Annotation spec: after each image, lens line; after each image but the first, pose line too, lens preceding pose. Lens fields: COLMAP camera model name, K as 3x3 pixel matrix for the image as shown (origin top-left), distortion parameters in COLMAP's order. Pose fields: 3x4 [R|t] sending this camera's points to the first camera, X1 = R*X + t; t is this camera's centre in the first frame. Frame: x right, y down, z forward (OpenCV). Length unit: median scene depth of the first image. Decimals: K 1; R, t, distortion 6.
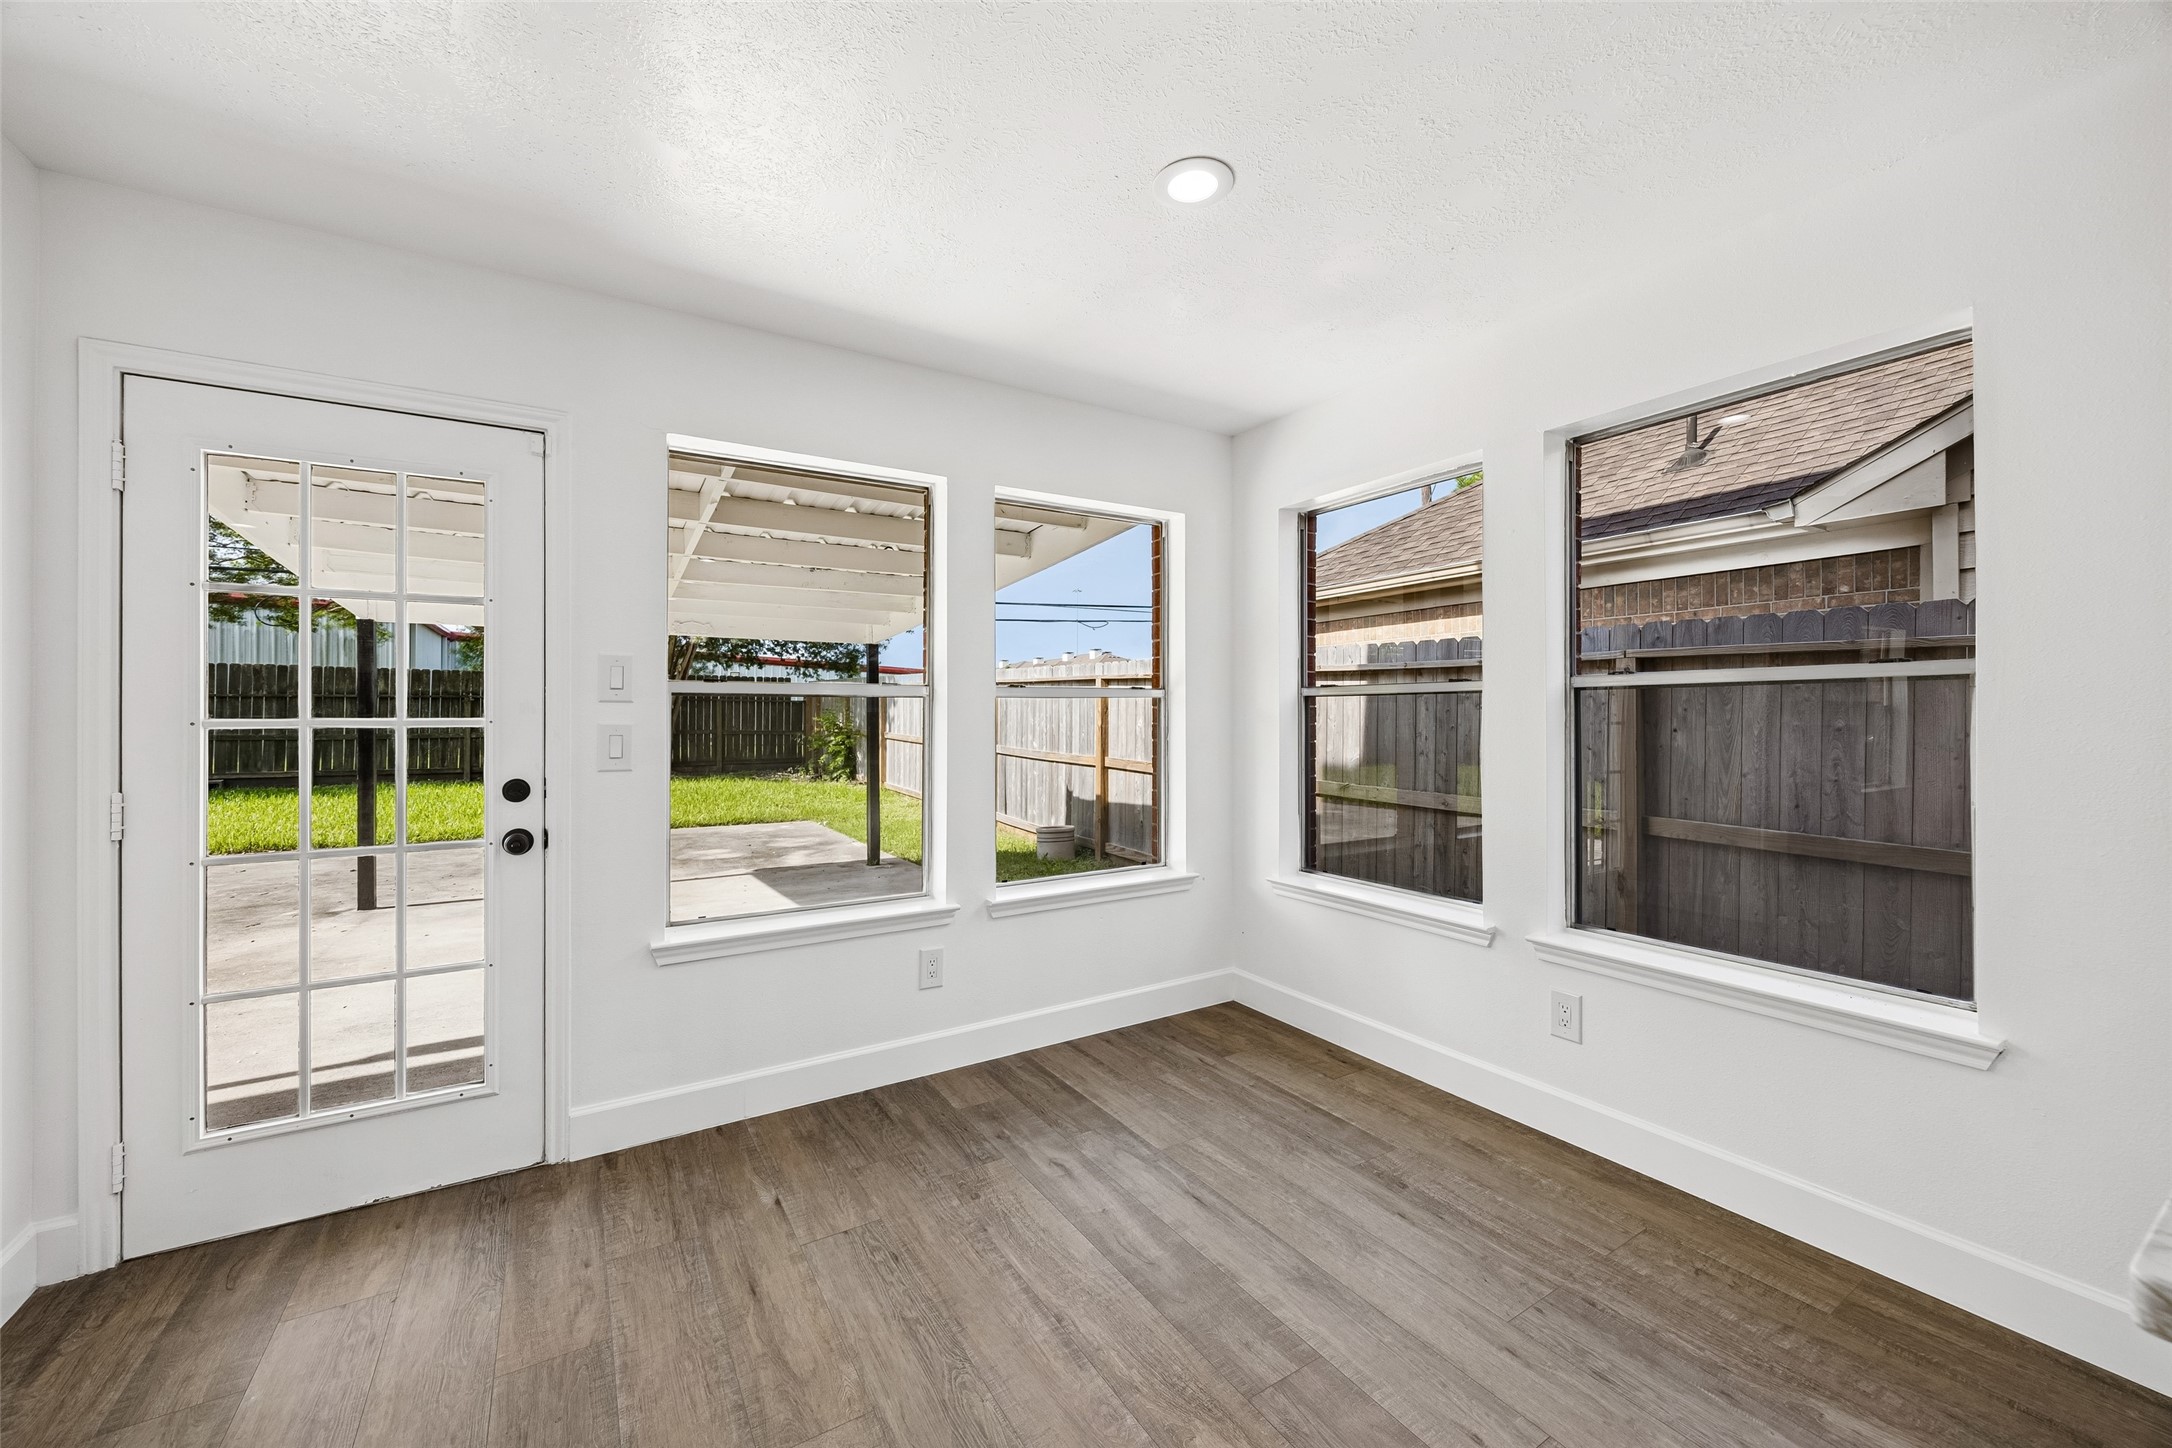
lens RADIAL K [[831.0, 0, 1074.1], [0, 831.0, 712.9], [0, 0, 1]] dist [-0.003937, 0.000255]
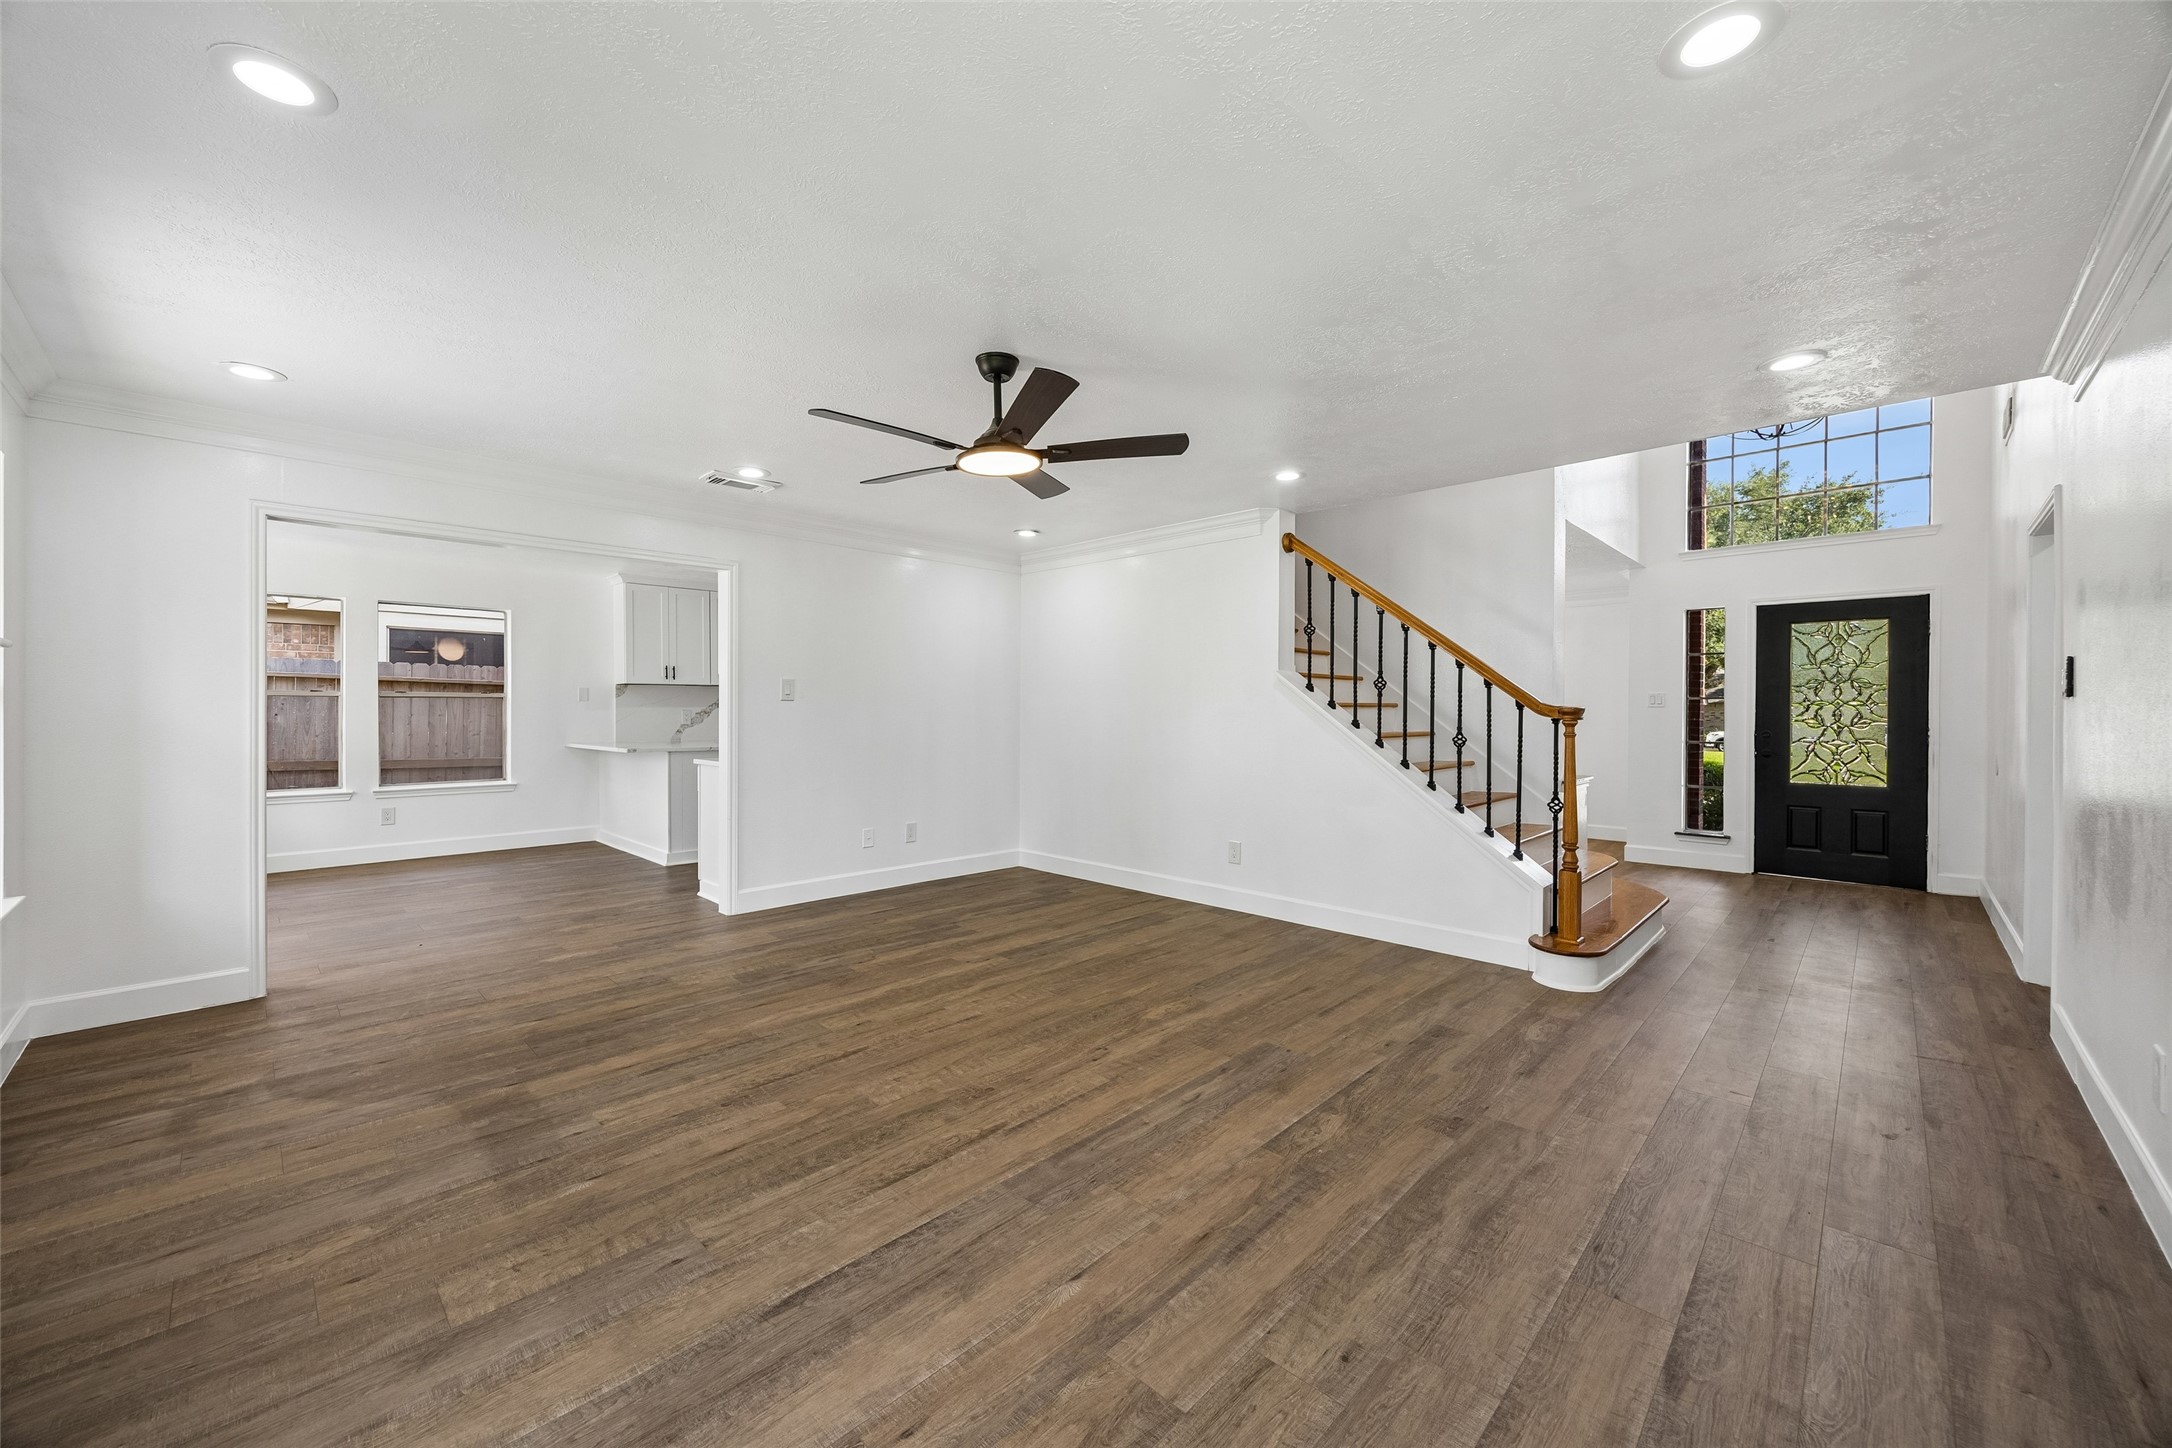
lens RADIAL K [[831.0, 0, 1076.1], [0, 831.0, 714.4], [0, 0, 1]] dist [-0.003937, 0.000255]
pose [[-0.247974, 0.001601, 0.968765, -2.491890], [-0.008771, 0.999954, -0.003898, 0.019871], [-0.968727, -0.009463, -0.247948, -0.493314]]
